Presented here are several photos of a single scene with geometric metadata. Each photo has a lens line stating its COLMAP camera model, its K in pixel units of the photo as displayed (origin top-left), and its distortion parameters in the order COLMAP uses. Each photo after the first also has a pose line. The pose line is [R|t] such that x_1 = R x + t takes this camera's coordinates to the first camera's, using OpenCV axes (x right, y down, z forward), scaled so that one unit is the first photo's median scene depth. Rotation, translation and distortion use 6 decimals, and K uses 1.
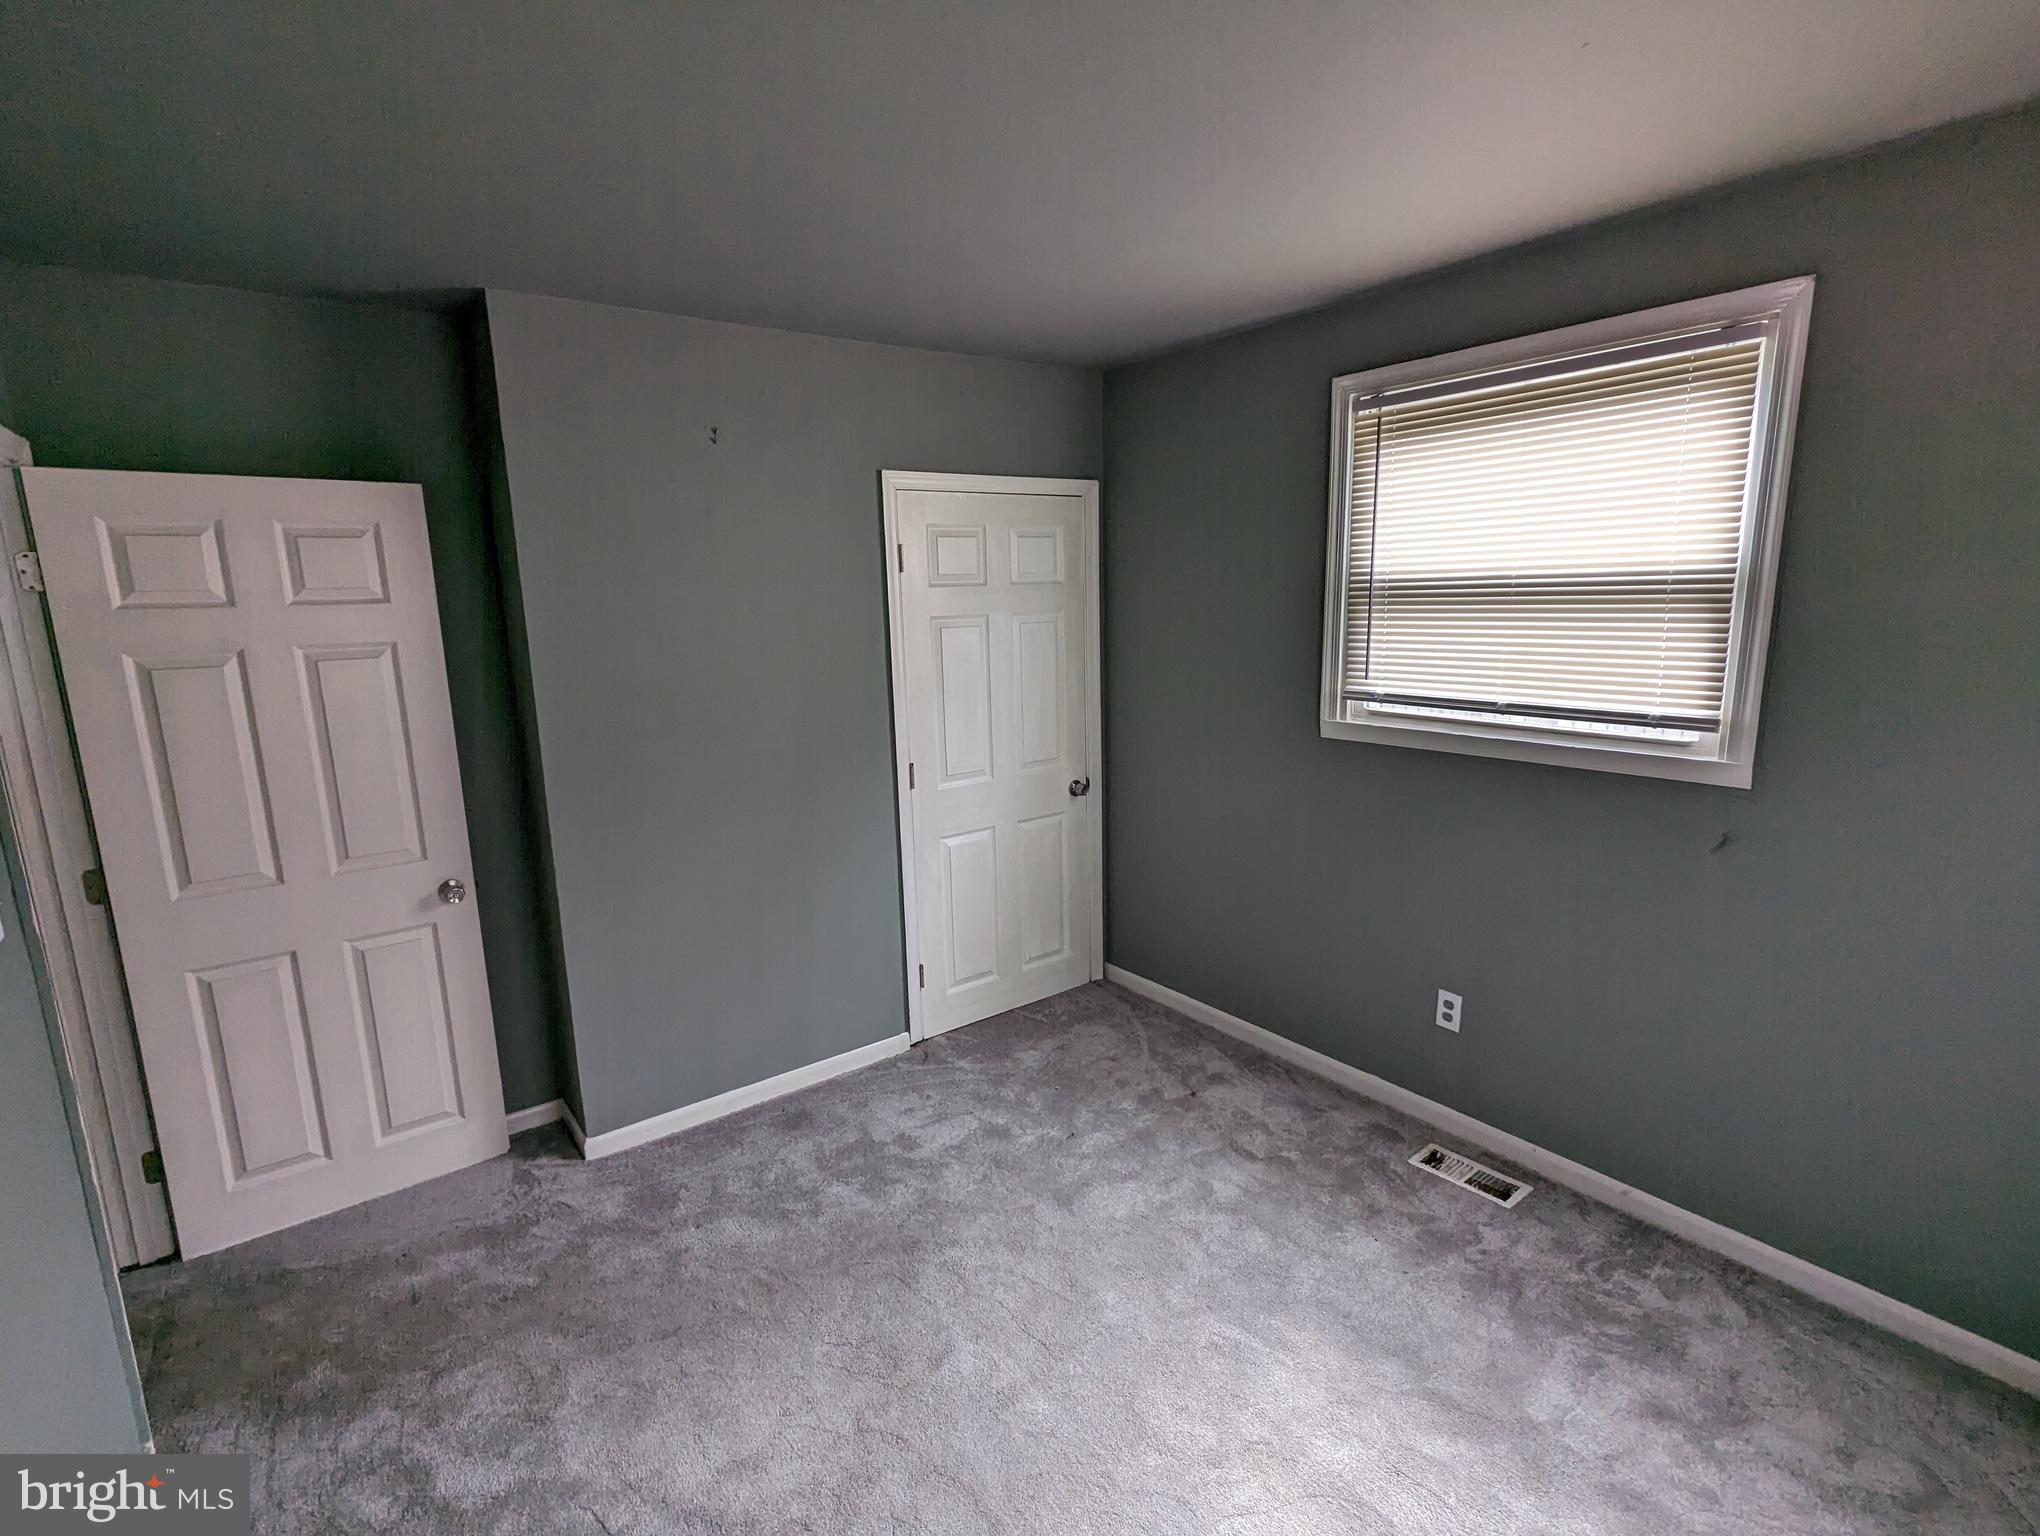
lens RADIAL K [[945.5, 0, 1020.0], [0, 945.5, 768.0], [0, 0, 1]] dist [-0.011999, -0.000661]
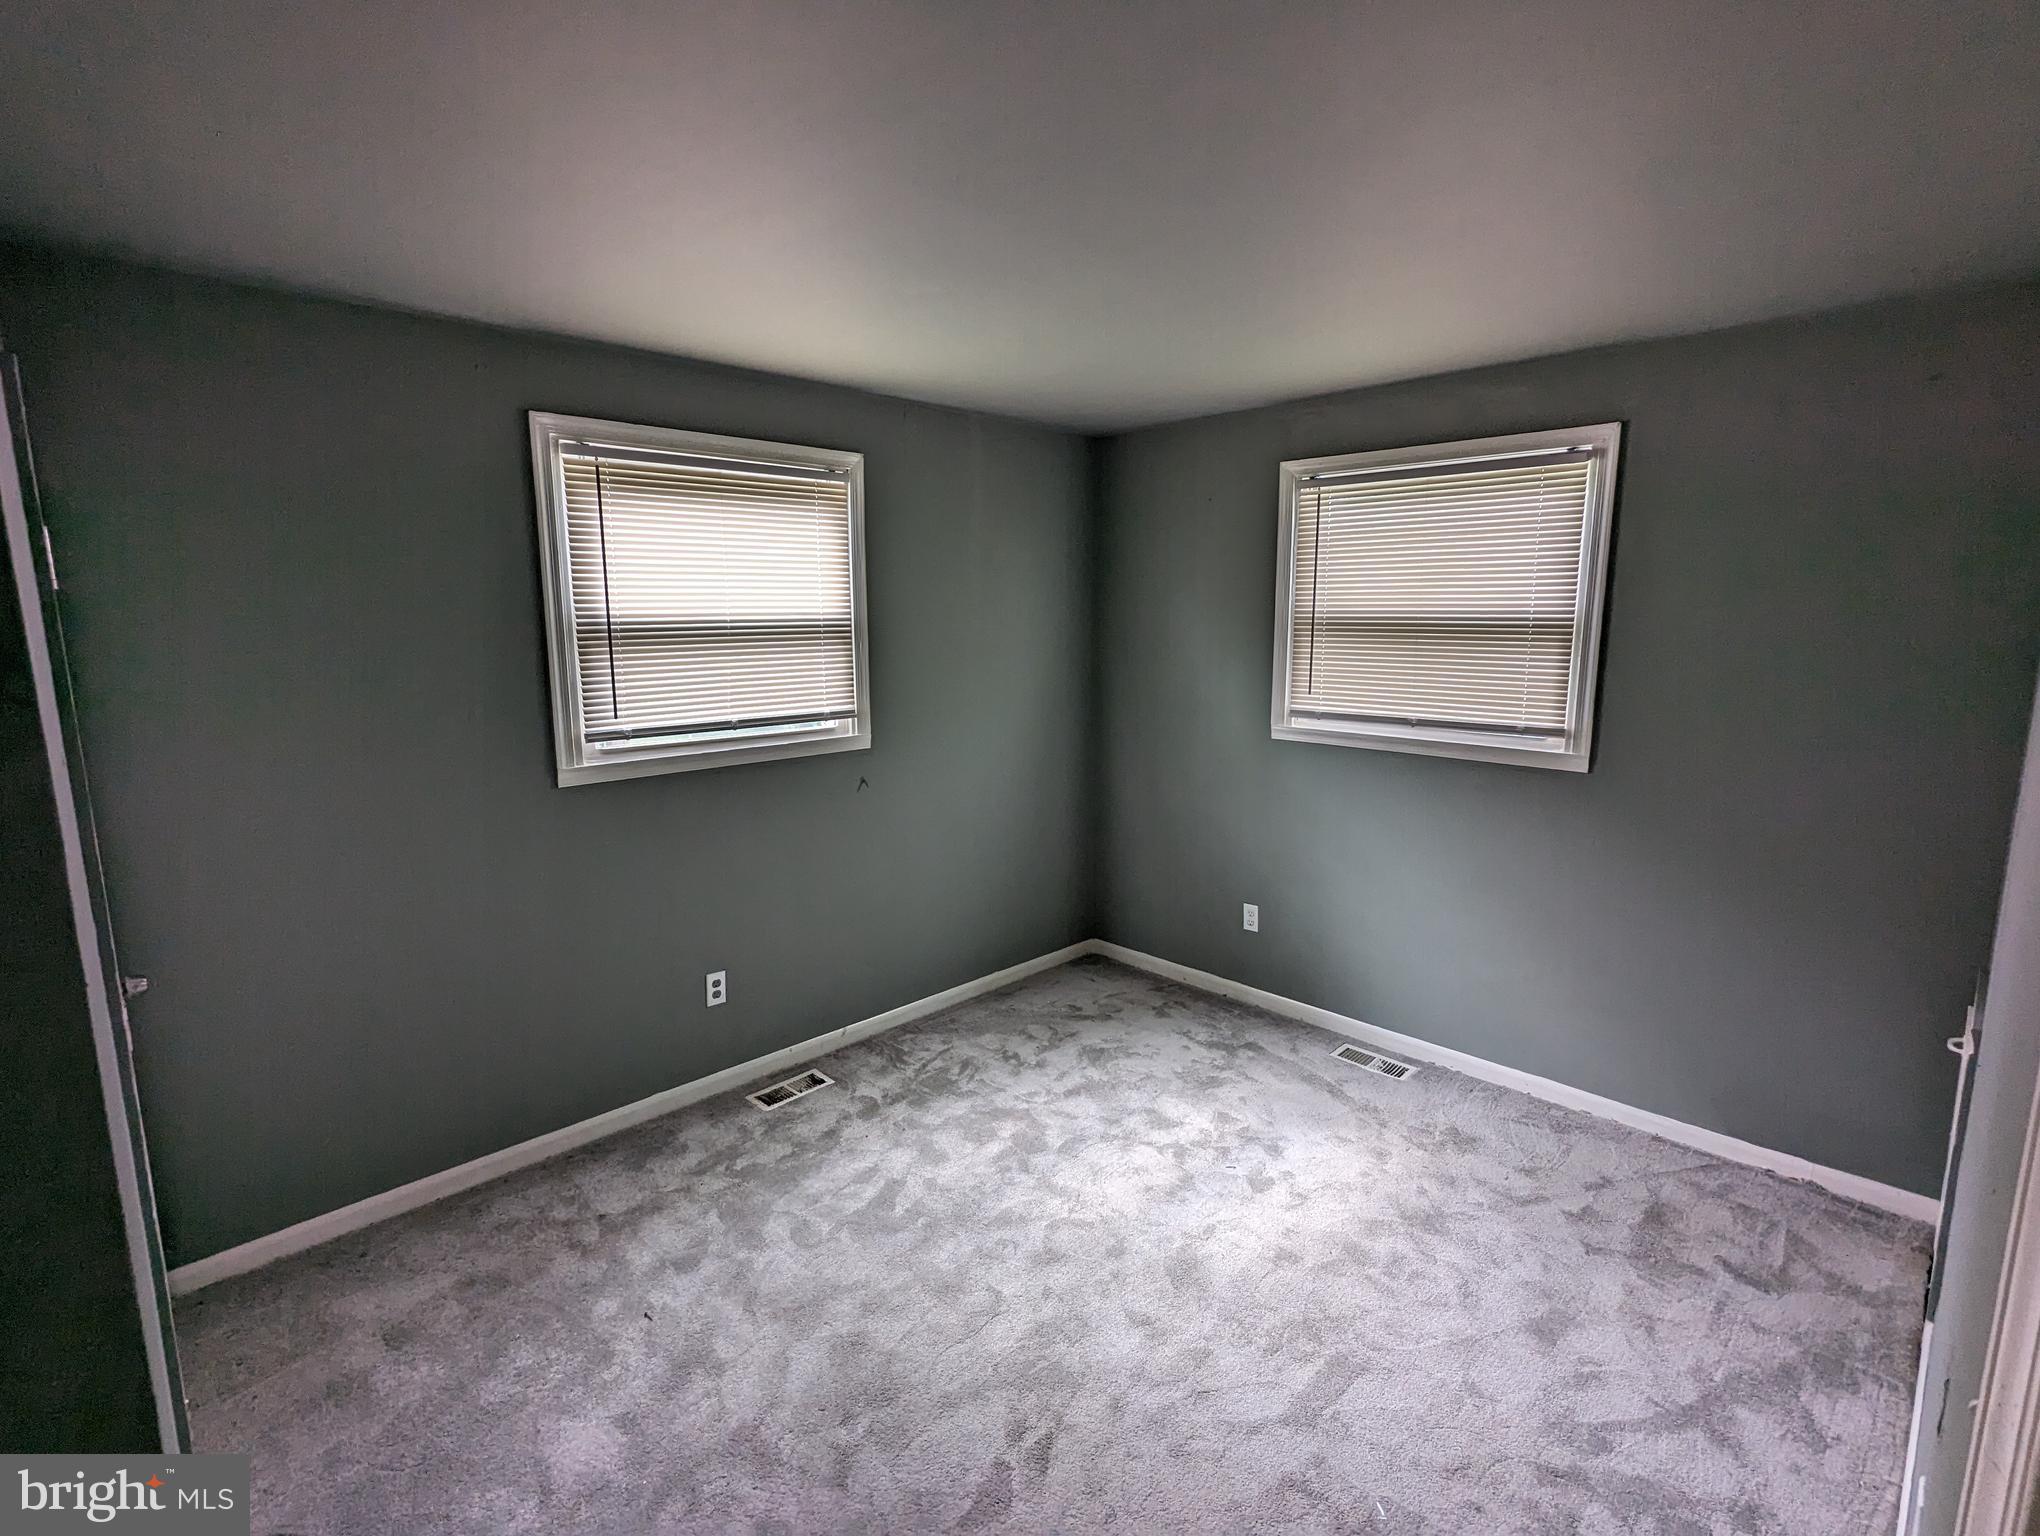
lens RADIAL K [[965.5, 0, 1007.6], [0, 965.5, 765.2], [0, 0, 1]] dist [-0.001781, 0.002649]
pose [[-0.114921, -0.133360, 0.984382, -0.755582], [0.191928, 0.969295, 0.153722, -0.130742], [-0.974657, 0.206597, -0.085797, 0.718055]]
